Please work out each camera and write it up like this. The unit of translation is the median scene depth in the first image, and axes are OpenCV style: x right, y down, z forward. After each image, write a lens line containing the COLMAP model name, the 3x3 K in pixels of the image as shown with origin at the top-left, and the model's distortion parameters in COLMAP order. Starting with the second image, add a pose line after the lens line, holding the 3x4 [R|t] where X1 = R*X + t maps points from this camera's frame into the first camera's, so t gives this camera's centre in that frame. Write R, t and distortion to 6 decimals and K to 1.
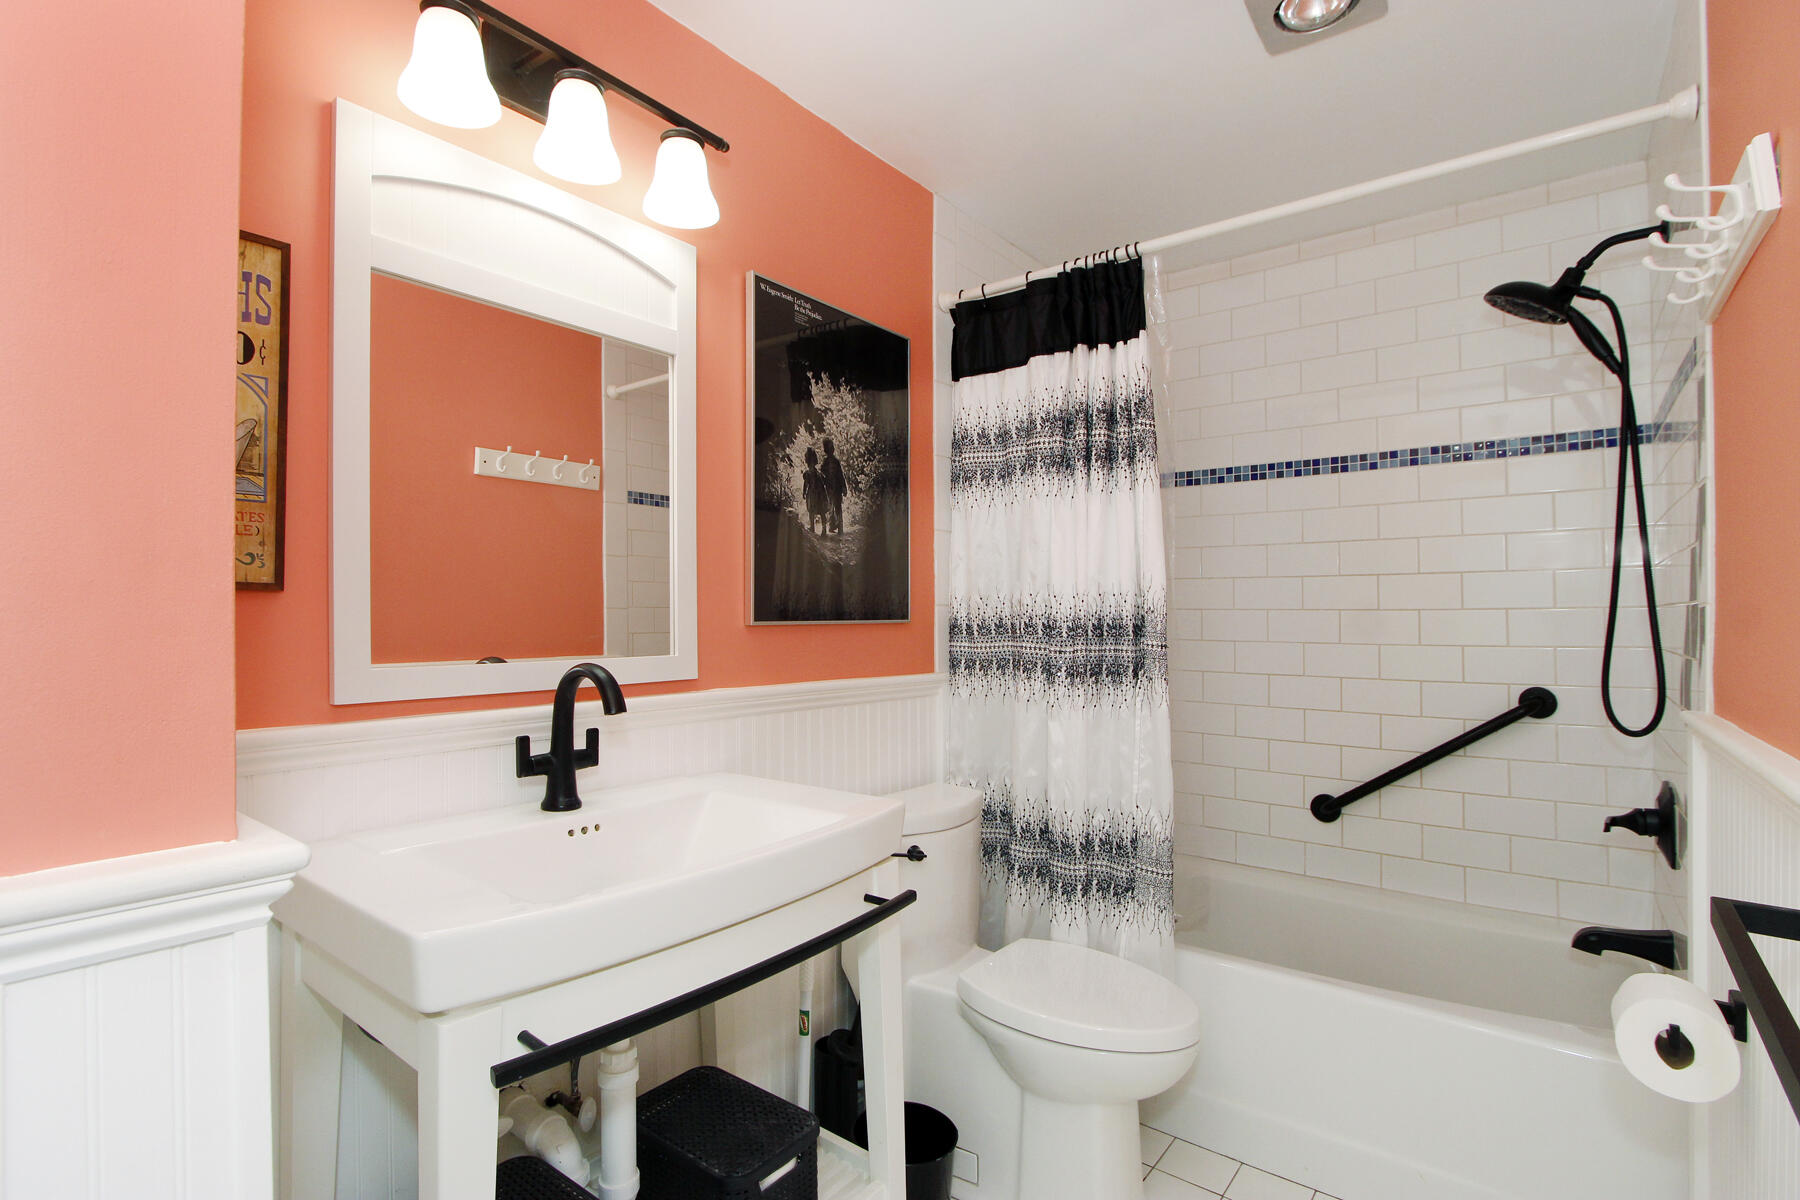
lens RADIAL K [[863.1, 0, 894.3], [0, 863.1, 606.5], [0, 0, 1]] dist [-0.022397, 0.001757]
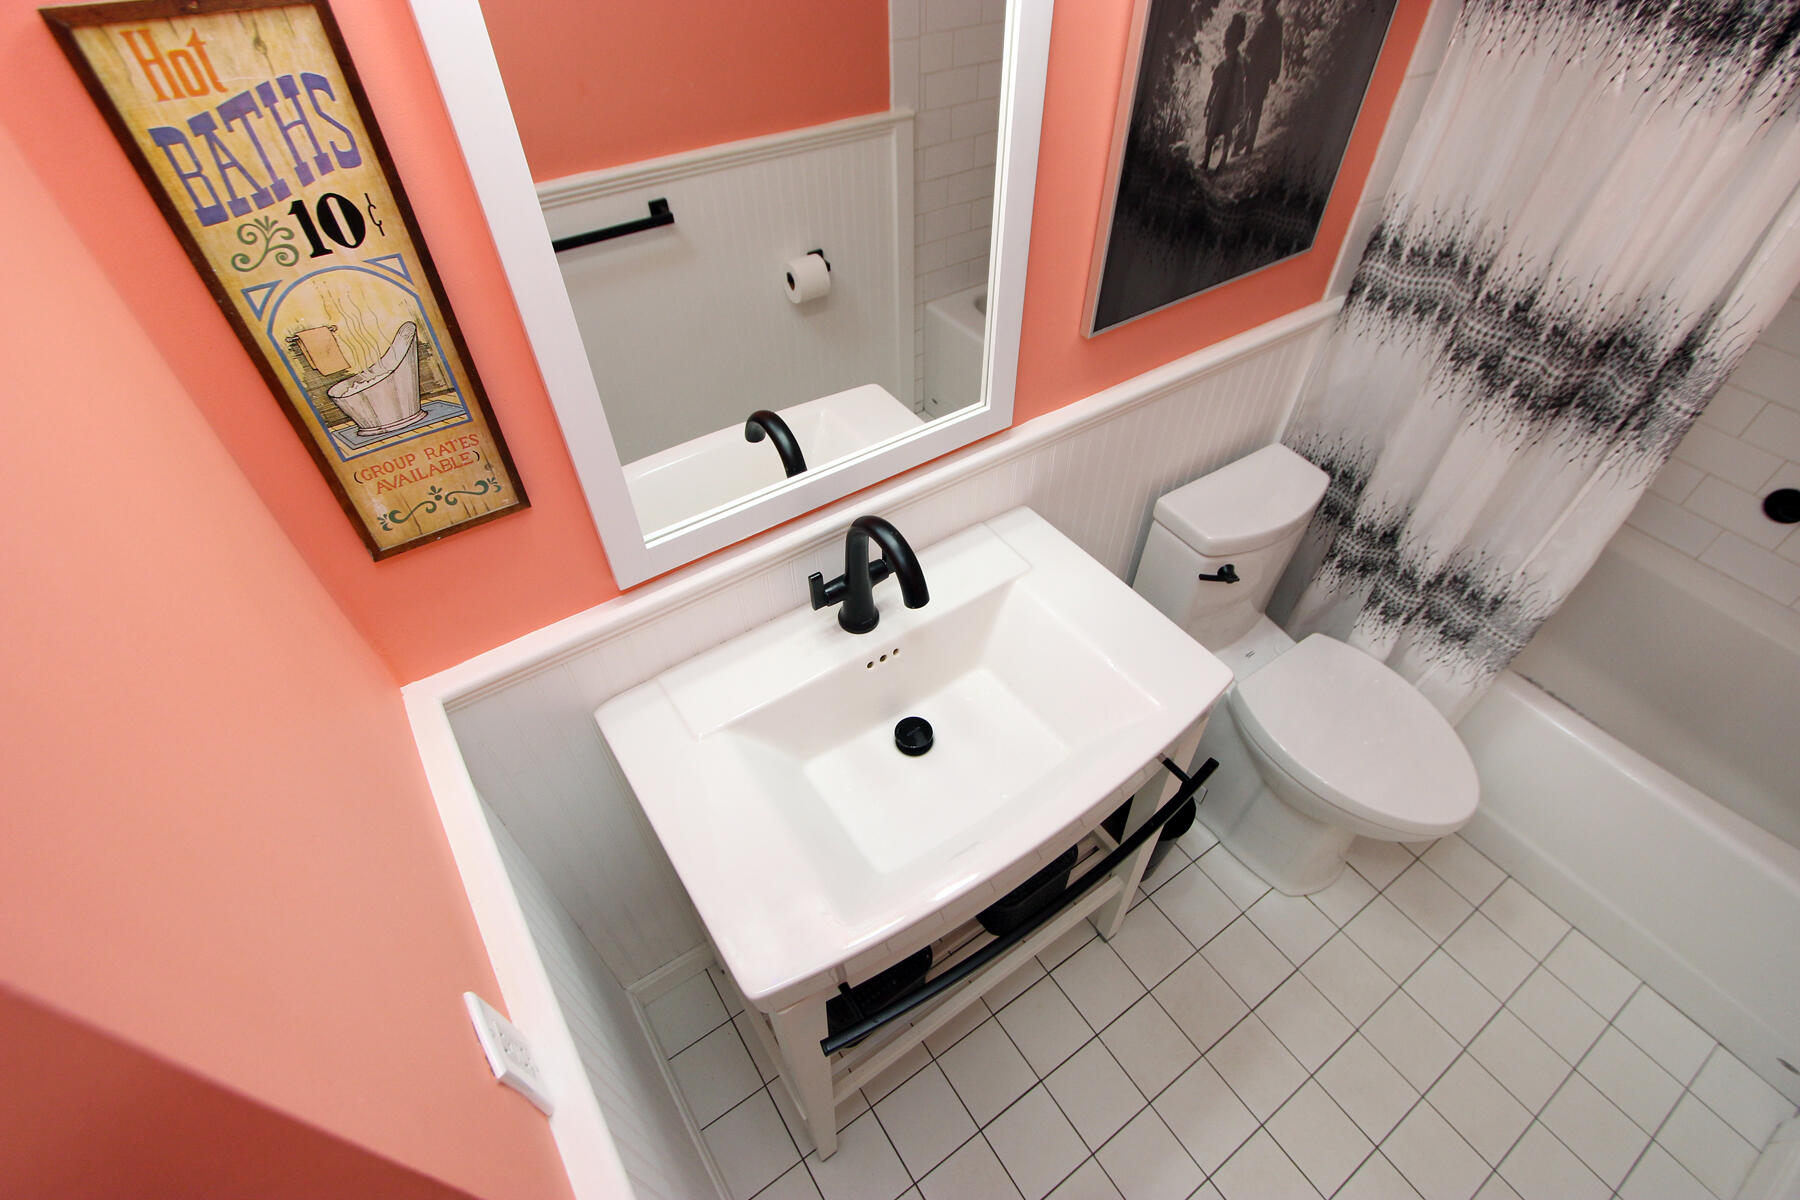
lens RADIAL K [[826.9, 0, 907.3], [0, 826.9, 598.2], [0, 0, 1]] dist [-0.021604, -0.000038]
pose [[0.954530, 0.221529, -0.199491, -0.122843], [-0.002896, 0.676038, 0.736861, -0.345360], [0.298099, -0.702779, 0.645940, 0.340378]]
